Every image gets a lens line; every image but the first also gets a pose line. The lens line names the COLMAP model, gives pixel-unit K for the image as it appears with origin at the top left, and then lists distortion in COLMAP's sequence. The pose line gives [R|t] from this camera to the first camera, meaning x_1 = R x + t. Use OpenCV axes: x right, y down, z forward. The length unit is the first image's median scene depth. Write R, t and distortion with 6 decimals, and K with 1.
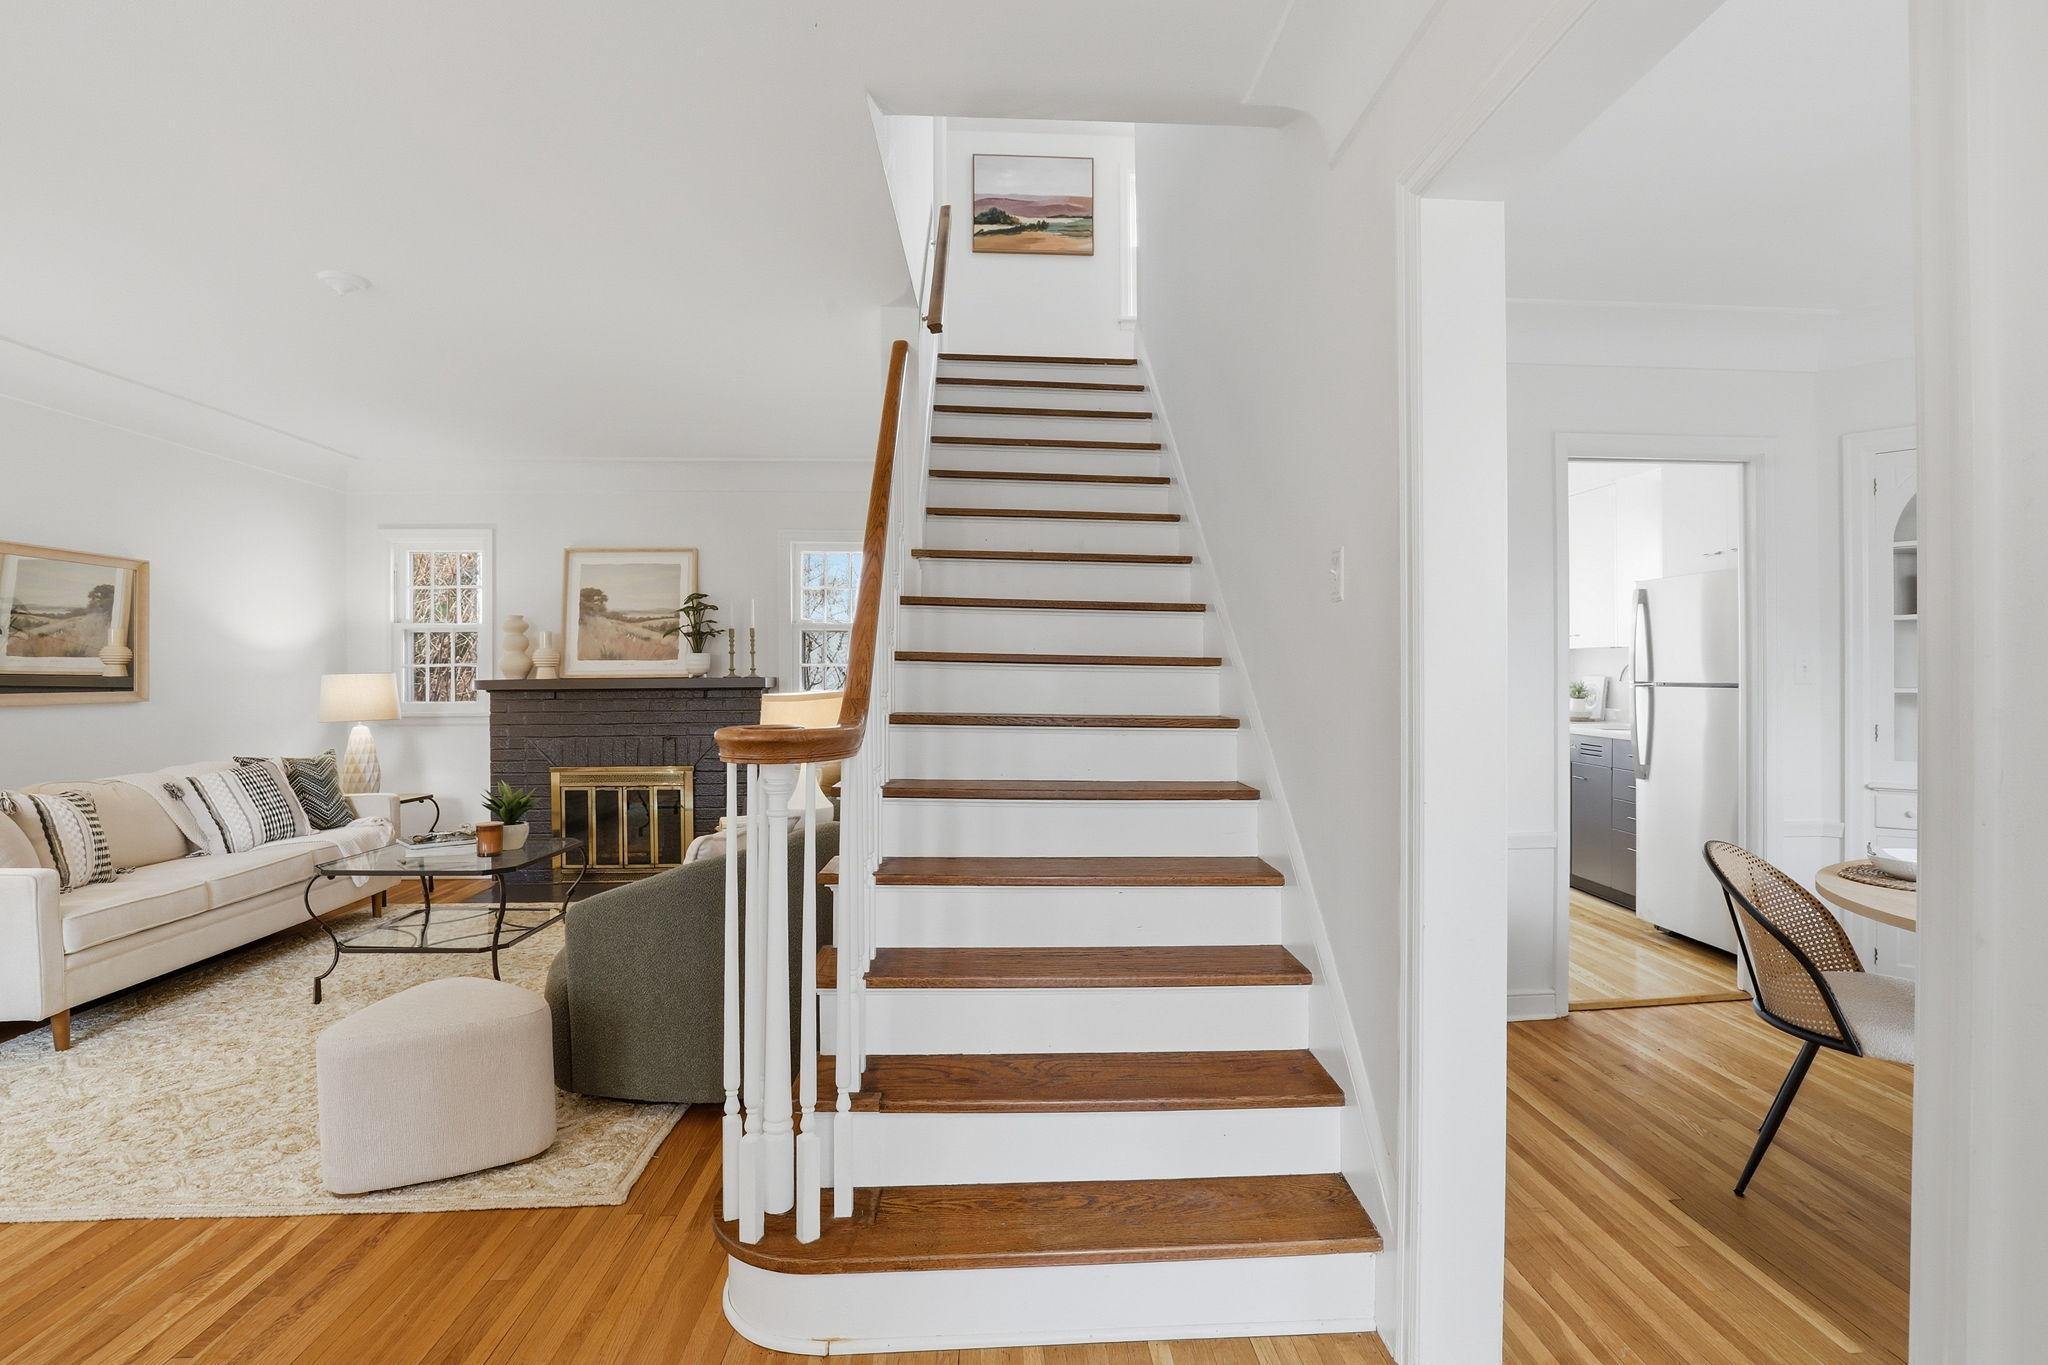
lens RADIAL K [[955.8, 0, 1053.1], [0, 955.8, 676.3], [0, 0, 1]] dist [-0.049660, 0.011250]
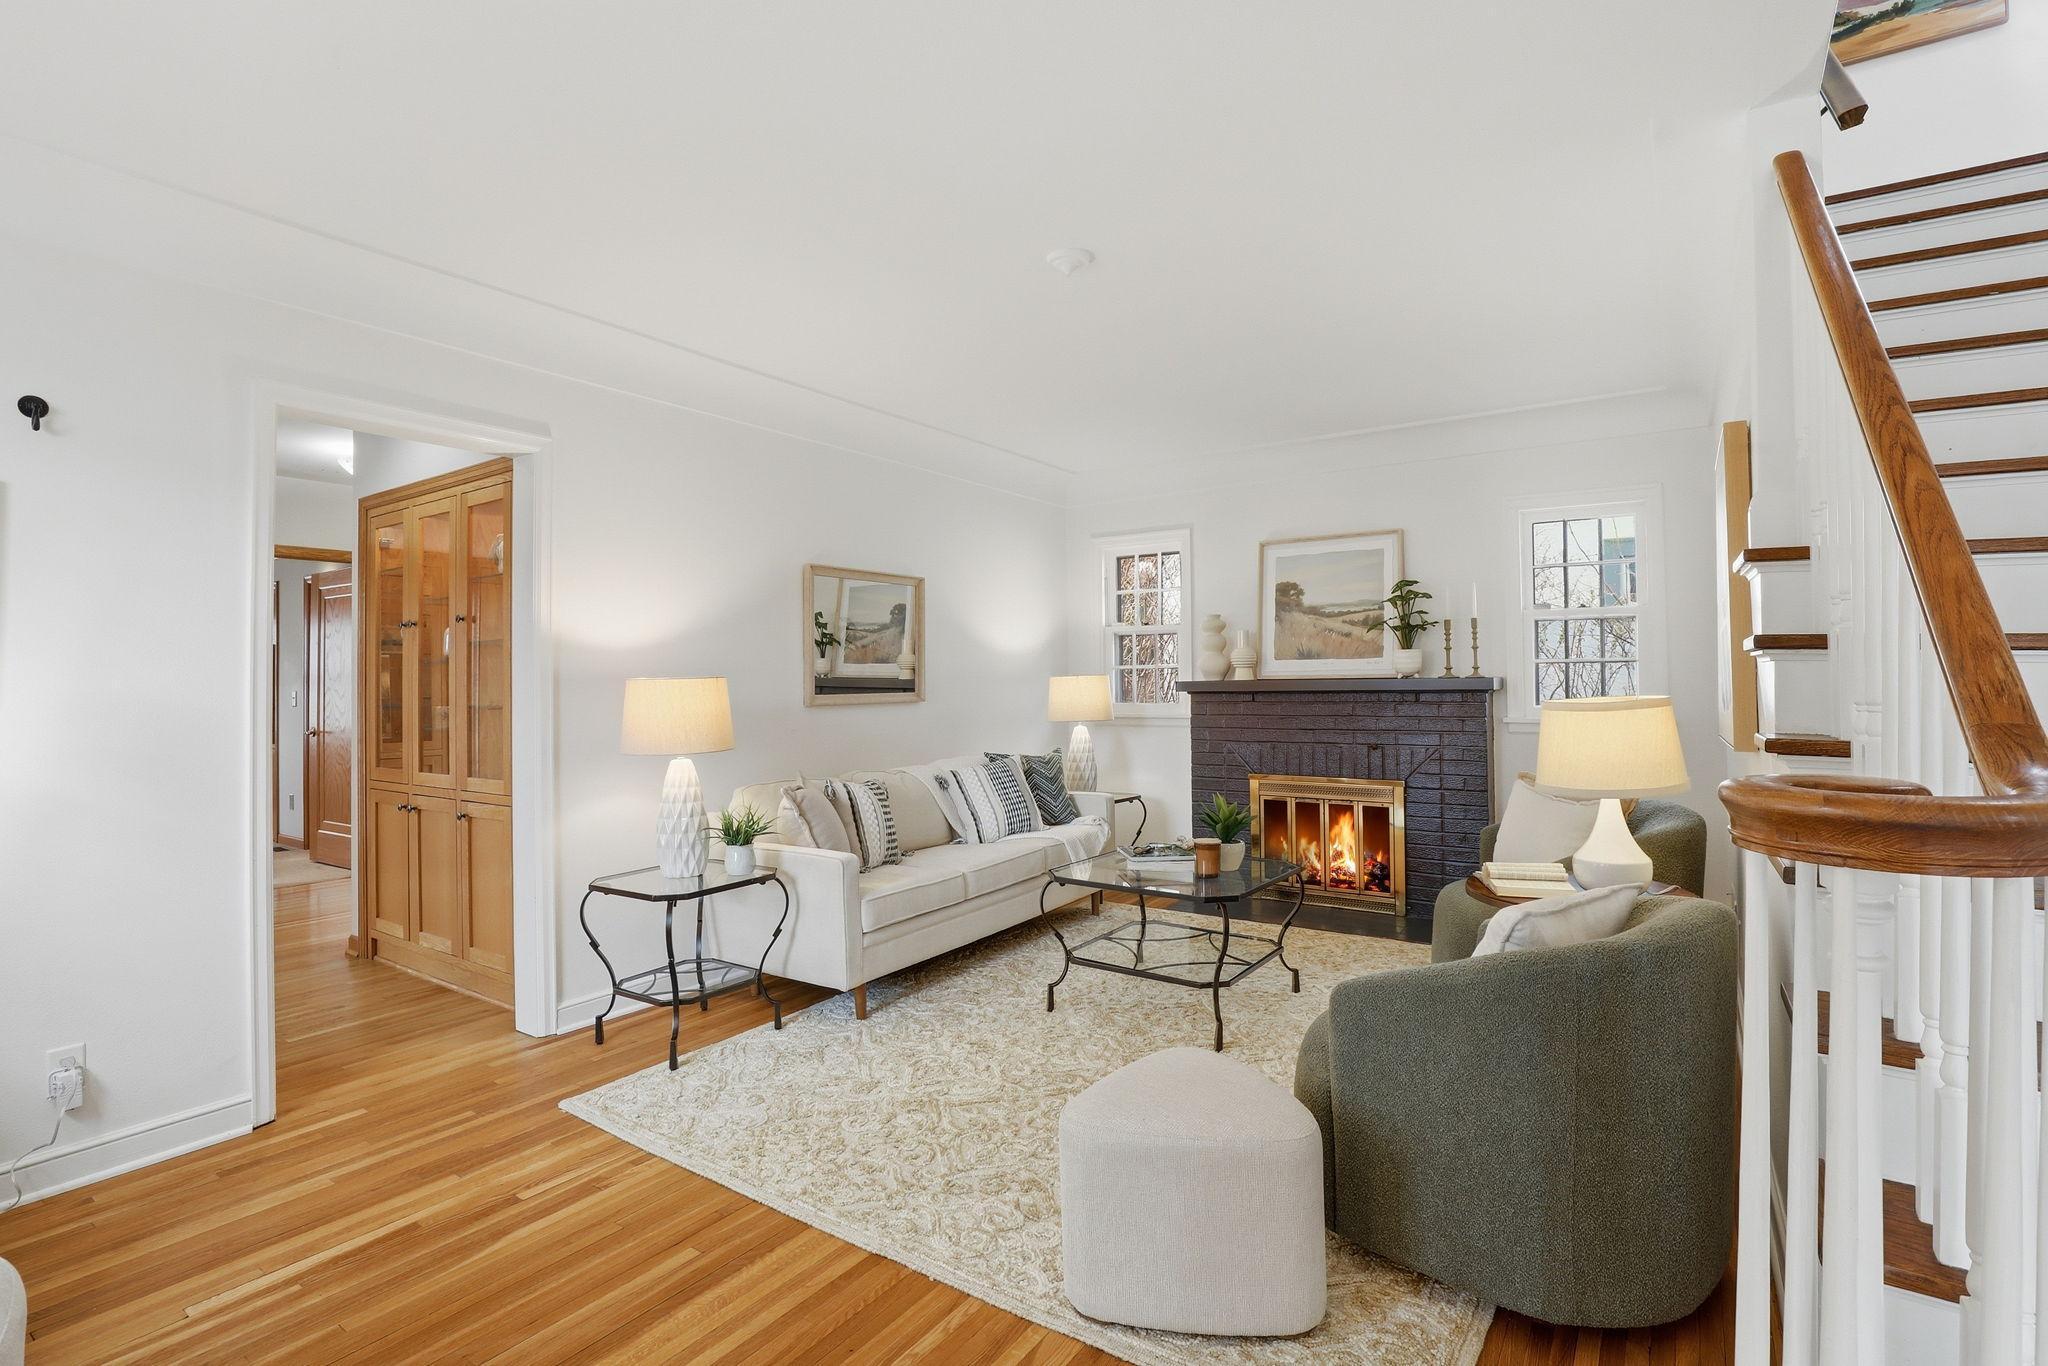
lens RADIAL K [[955.8, 0, 1053.1], [0, 955.8, 676.8], [0, 0, 1]] dist [-0.049660, 0.011250]
pose [[0.793832, -0.004925, -0.608117, -0.134341], [0.005709, 0.999983, -0.000645, -0.001193], [0.608110, -0.002959, 0.793847, 0.153246]]
